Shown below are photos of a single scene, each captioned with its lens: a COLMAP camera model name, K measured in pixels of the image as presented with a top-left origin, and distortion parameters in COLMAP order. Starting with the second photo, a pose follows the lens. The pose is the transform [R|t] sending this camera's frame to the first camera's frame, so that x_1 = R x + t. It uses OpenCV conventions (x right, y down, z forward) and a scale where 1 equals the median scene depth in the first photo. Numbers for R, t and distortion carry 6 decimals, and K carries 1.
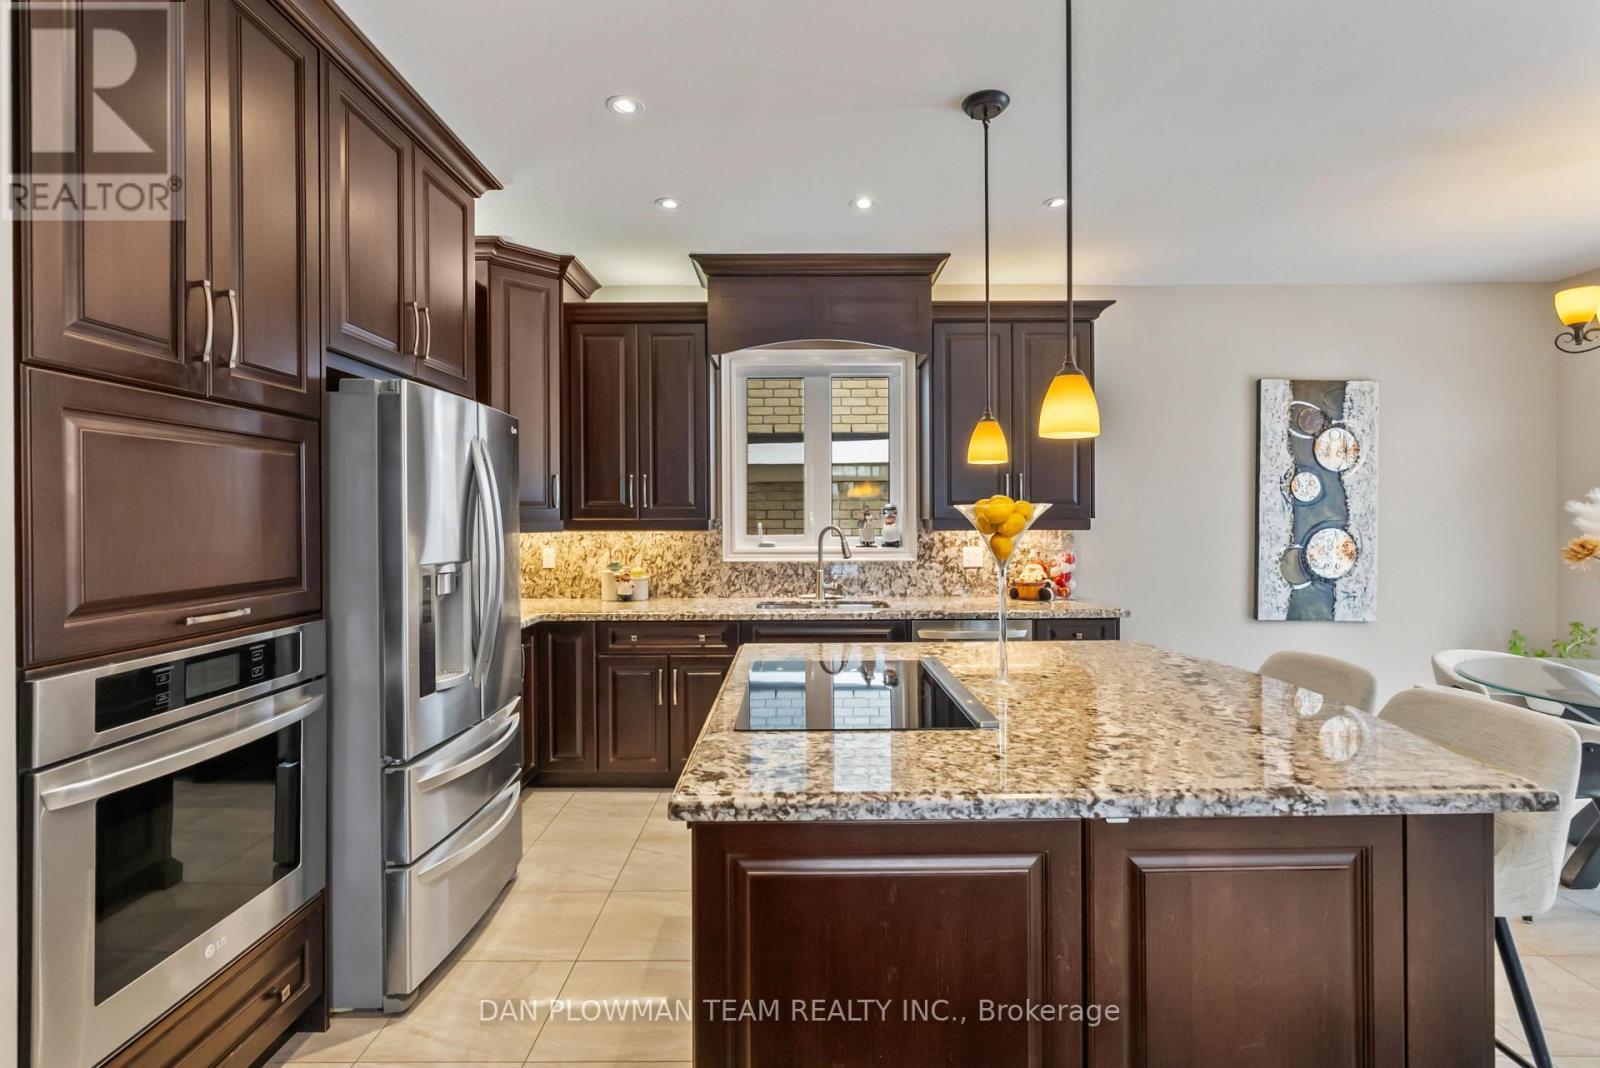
lens RADIAL K [[739.0, 0, 802.8], [0, 739.0, 518.6], [0, 0, 1]] dist [-0.003014, 0.000618]
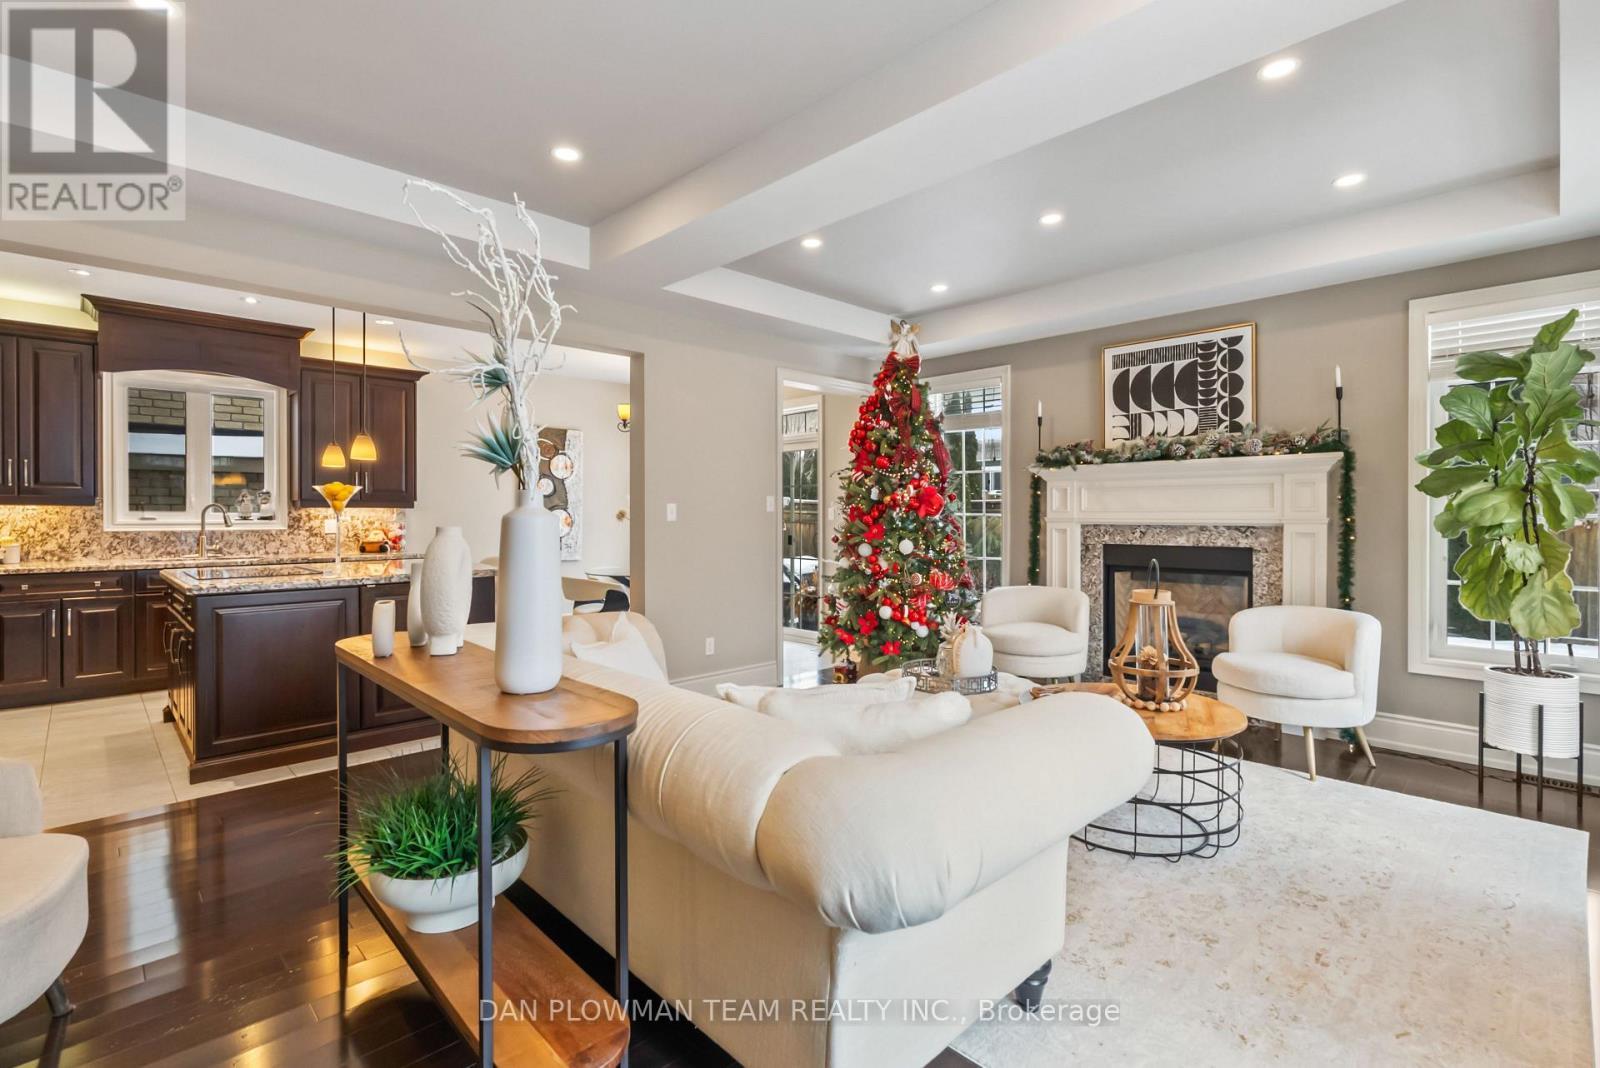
lens RADIAL K [[739.0, 0, 797.0], [0, 739.0, 517.4], [0, 0, 1]] dist [-0.003014, 0.000618]
pose [[0.718851, 0.002358, 0.695160, -0.132491], [-0.002141, 0.999997, -0.001178, 0.033359], [-0.695160, -0.000642, 0.718854, -0.728793]]
